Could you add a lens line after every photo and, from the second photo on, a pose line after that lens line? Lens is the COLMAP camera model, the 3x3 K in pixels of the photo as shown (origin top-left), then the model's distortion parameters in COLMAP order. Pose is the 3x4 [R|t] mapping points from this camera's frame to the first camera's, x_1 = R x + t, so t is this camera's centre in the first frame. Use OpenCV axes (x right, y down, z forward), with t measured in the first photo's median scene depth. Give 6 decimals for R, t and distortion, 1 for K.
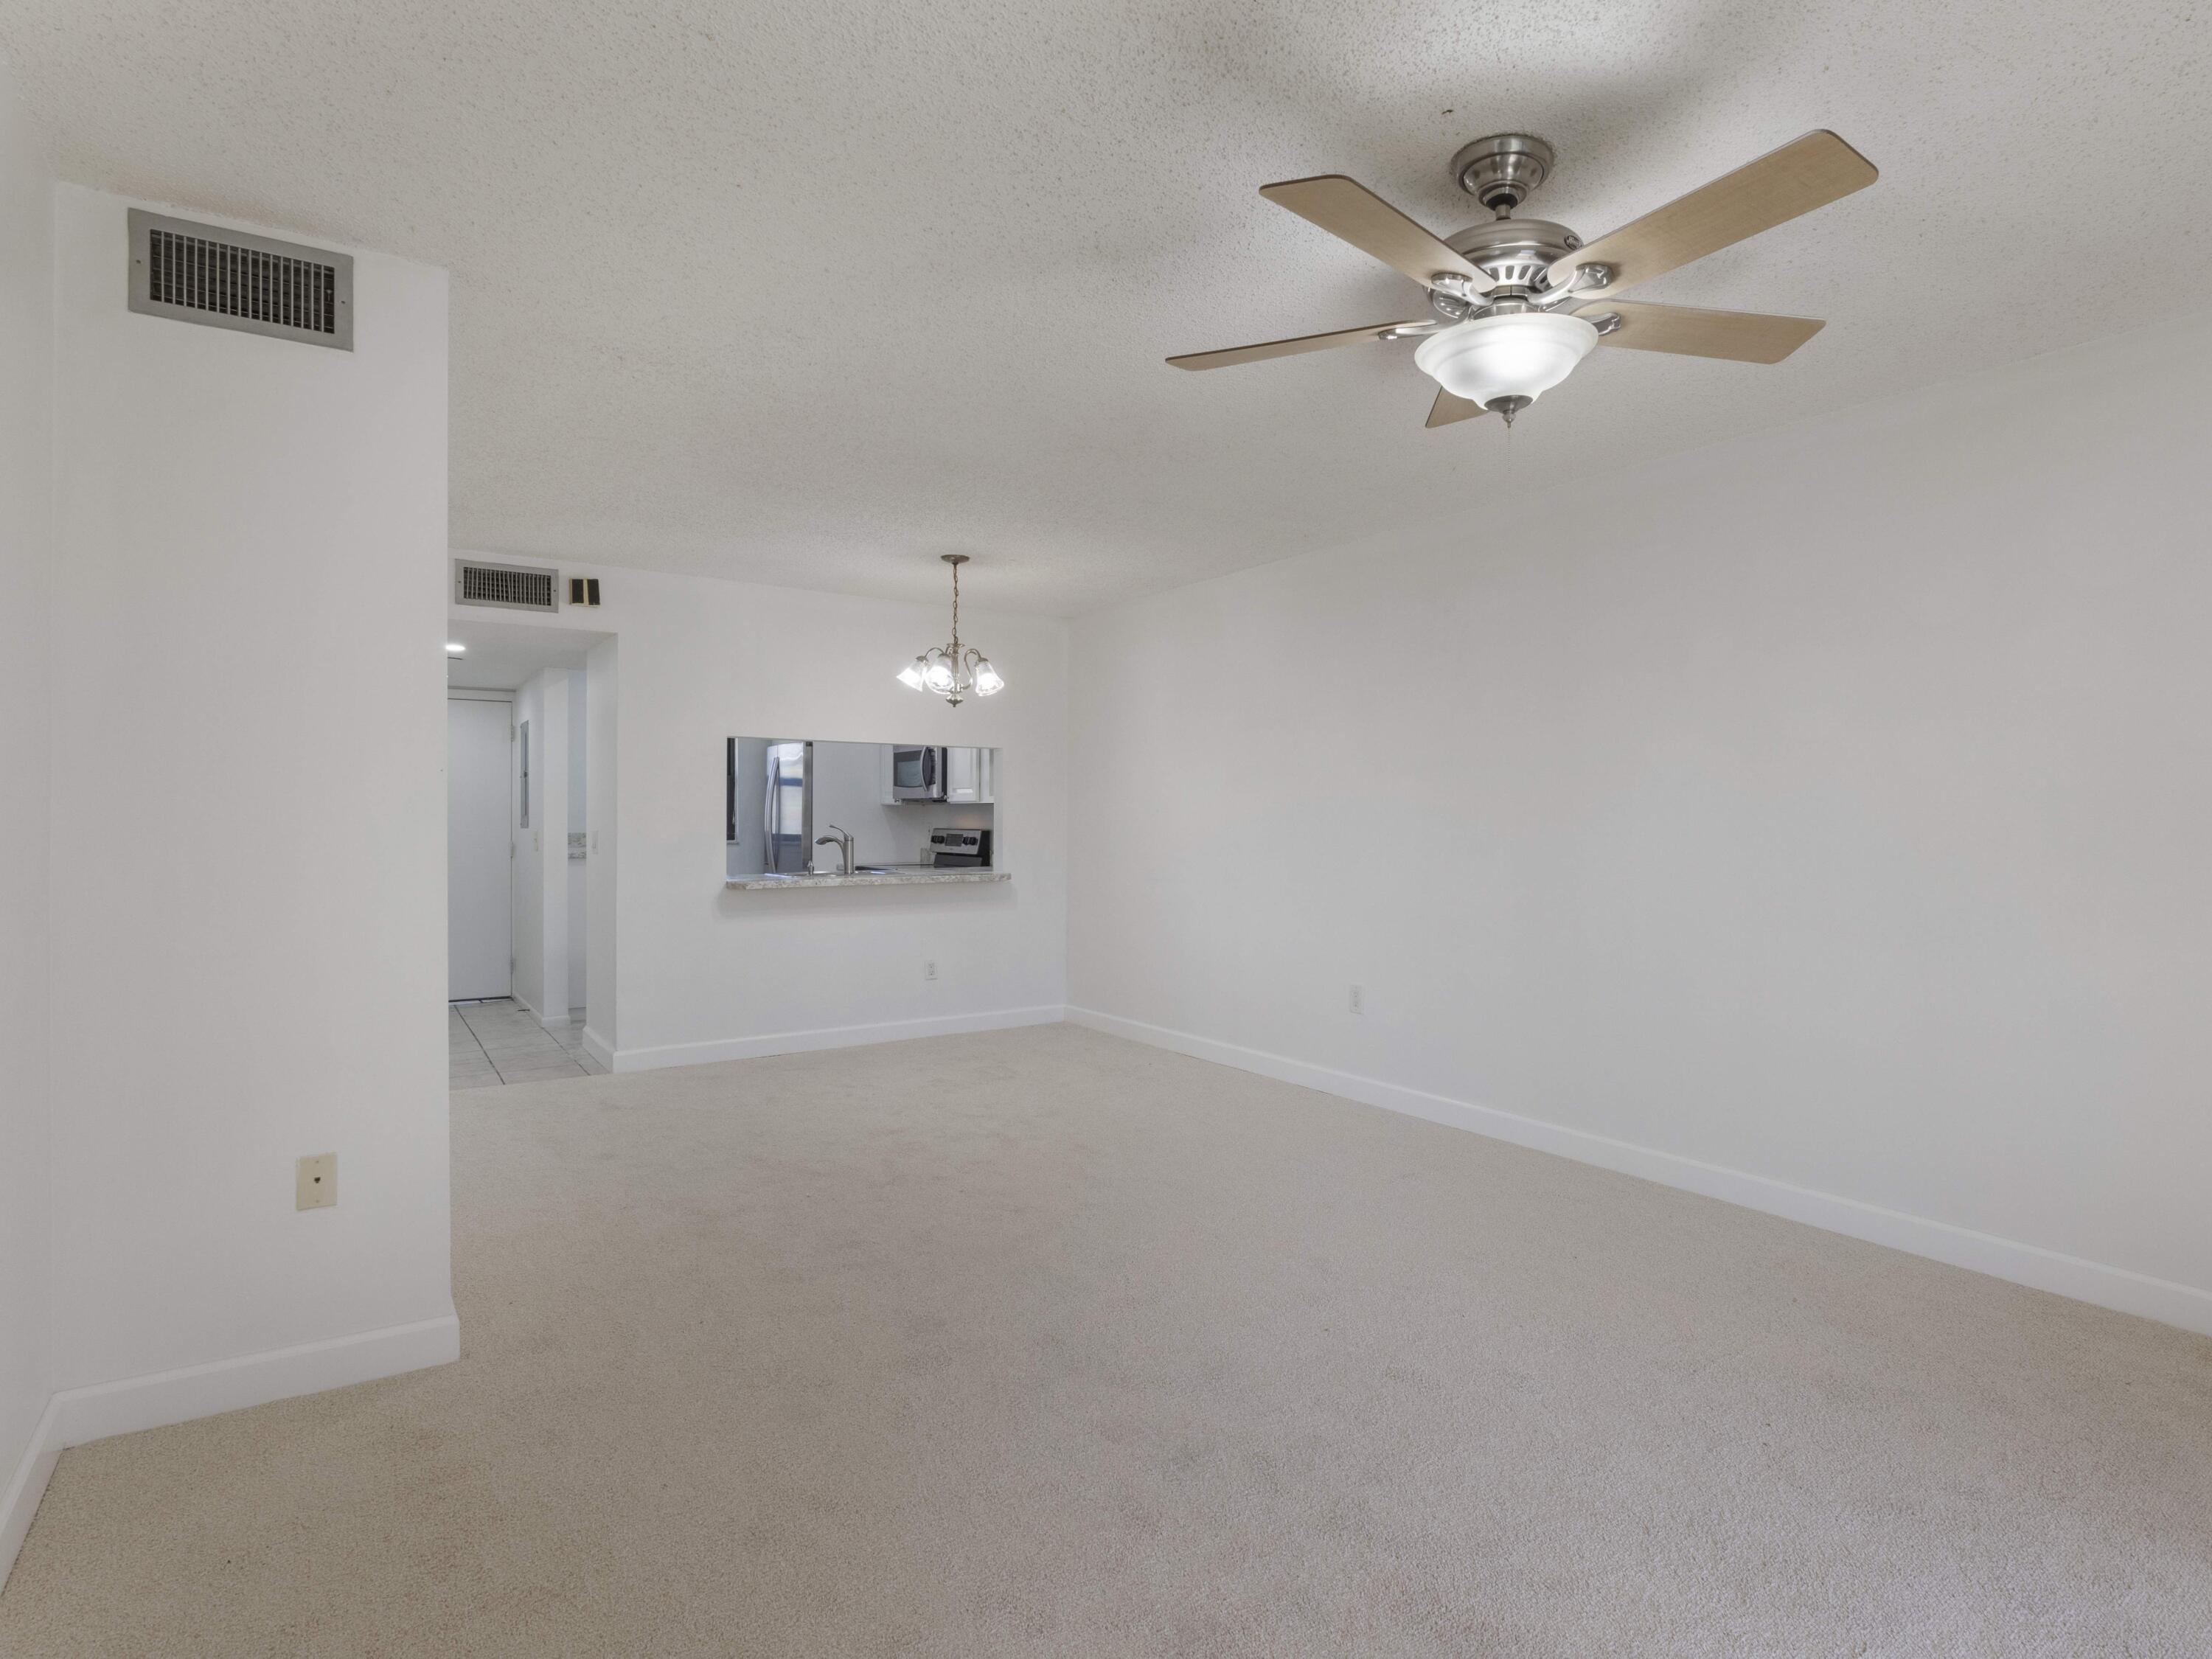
lens RADIAL K [[1203.7, 0, 1107.7], [0, 1203.7, 828.6], [0, 0, 1]] dist [-0.014666, 0.001568]
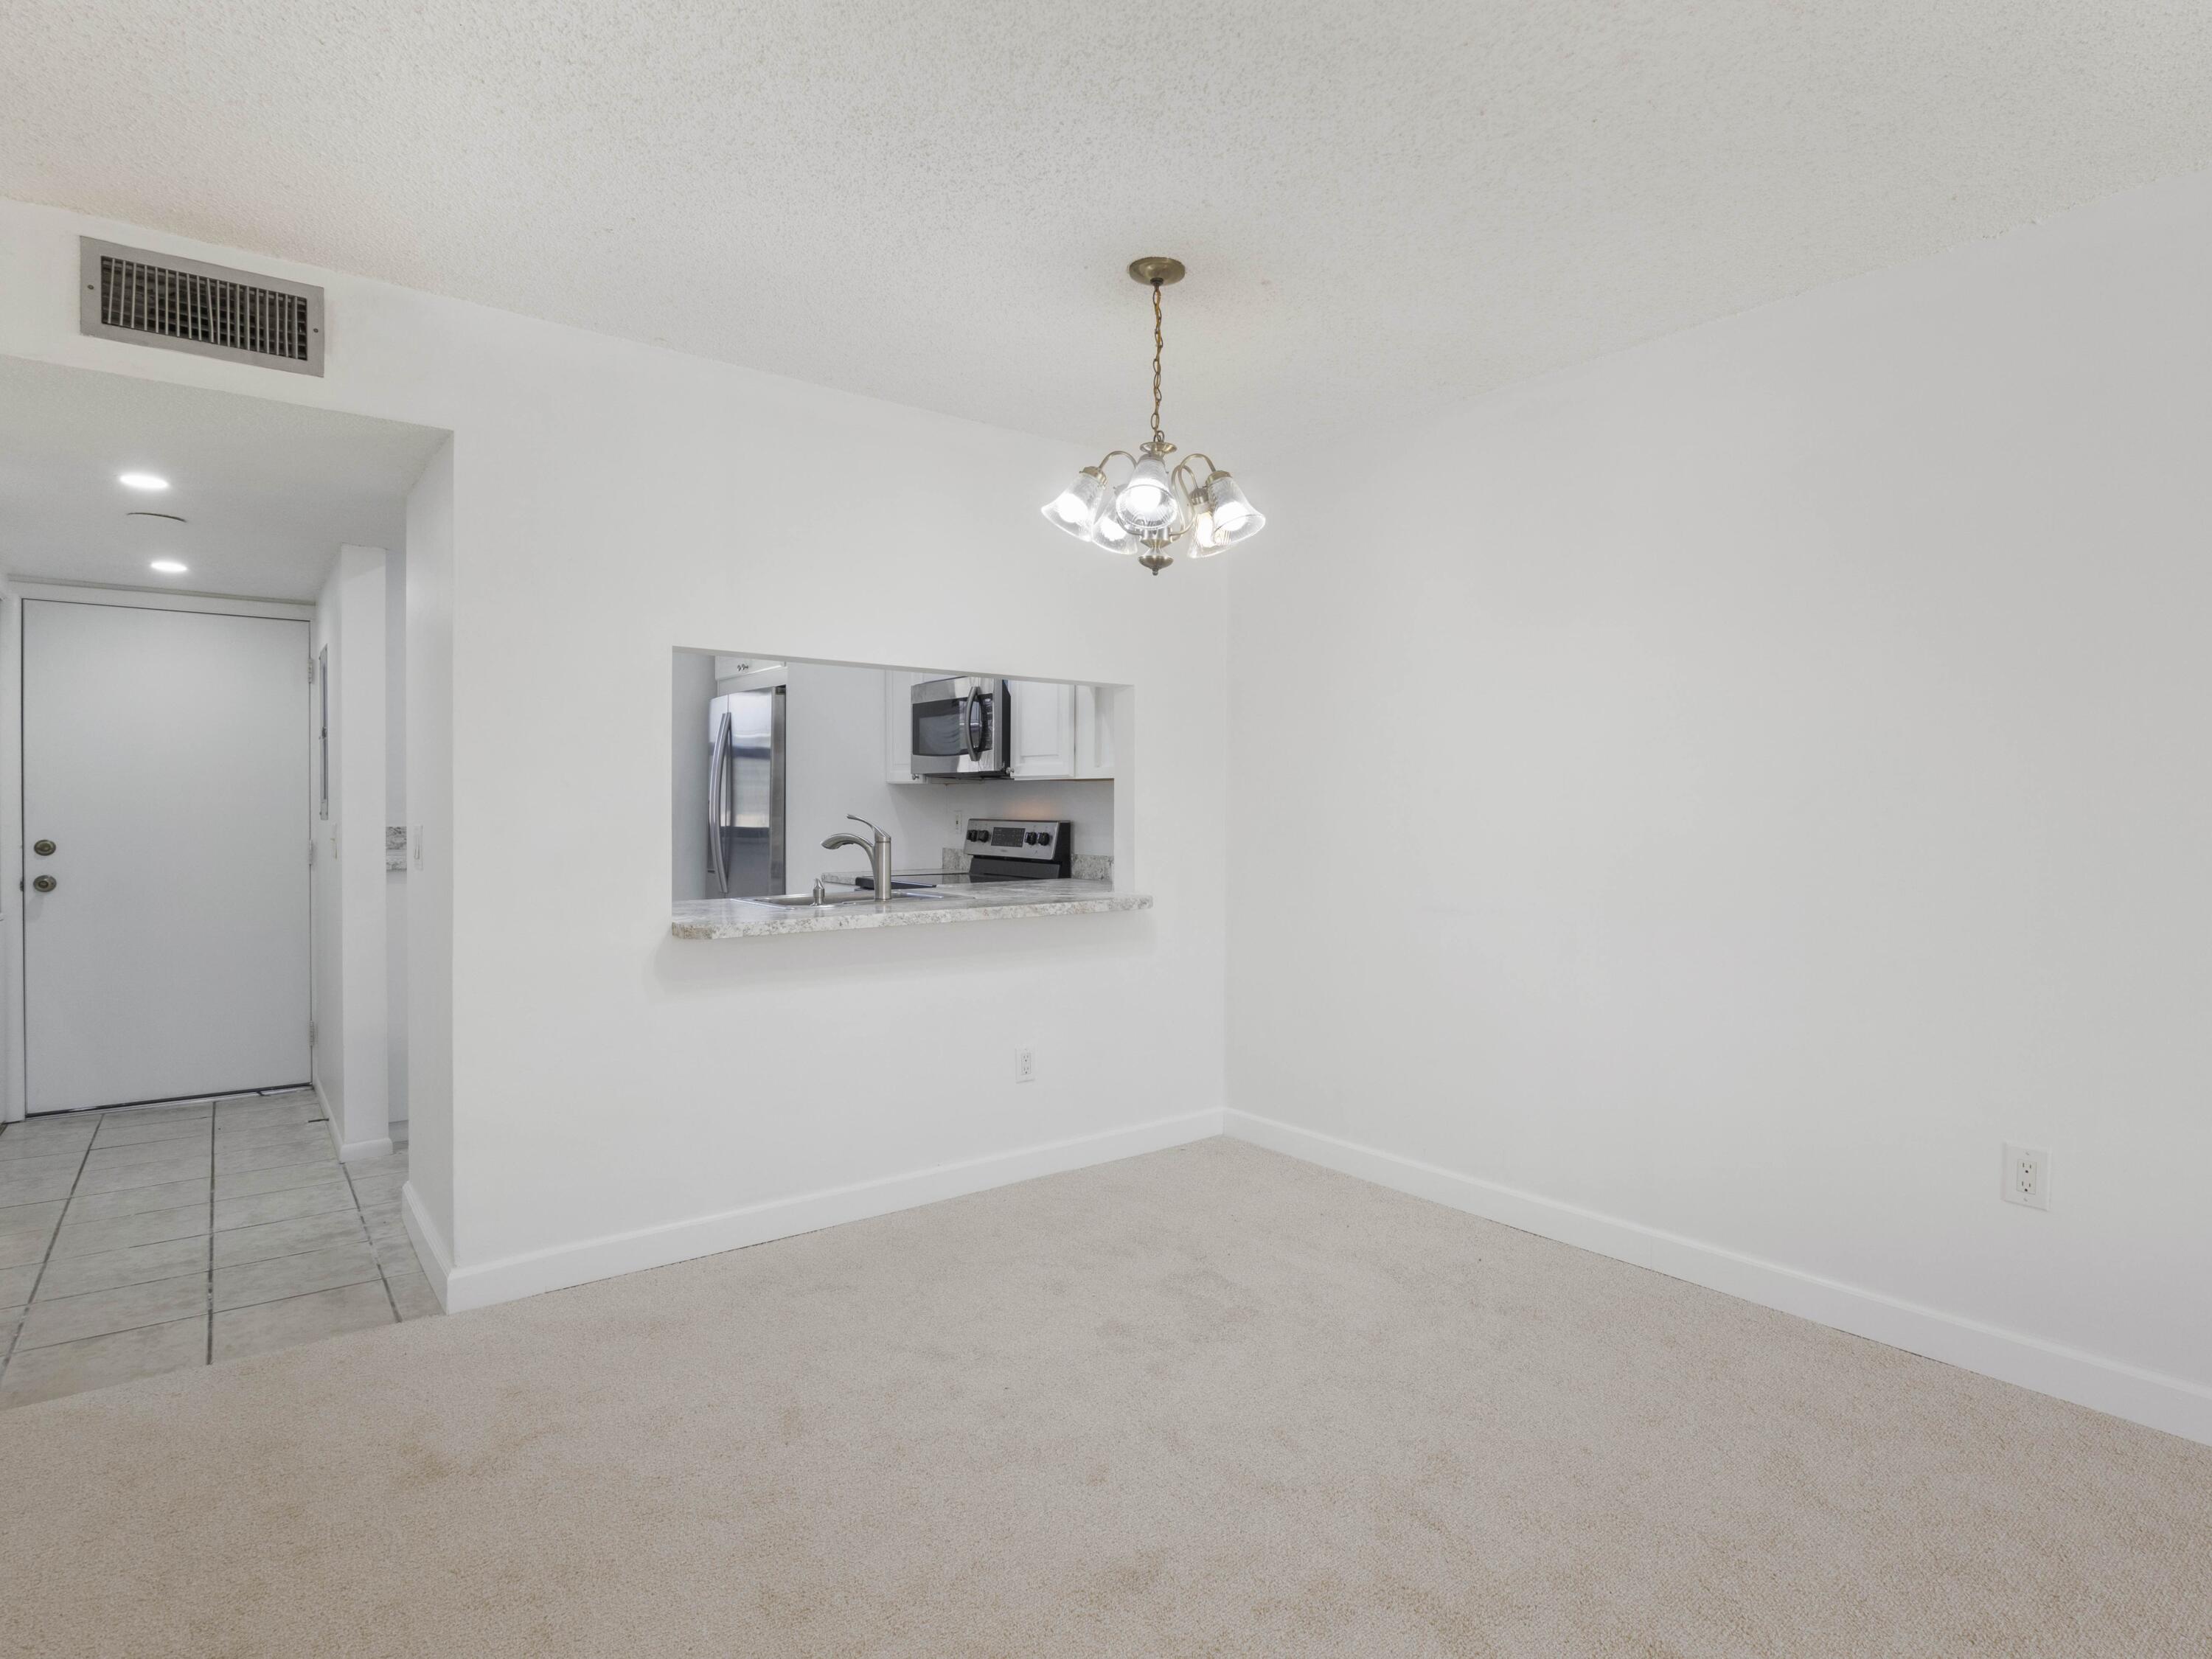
lens RADIAL K [[1203.7, 0, 1092.5], [0, 1203.7, 829.9], [0, 0, 1]] dist [-0.014666, 0.001568]
pose [[0.998062, -0.000492, 0.062229, -0.129113], [-0.000218, 0.999935, 0.011397, -0.002052], [-0.062231, -0.011388, 0.997997, 0.360324]]
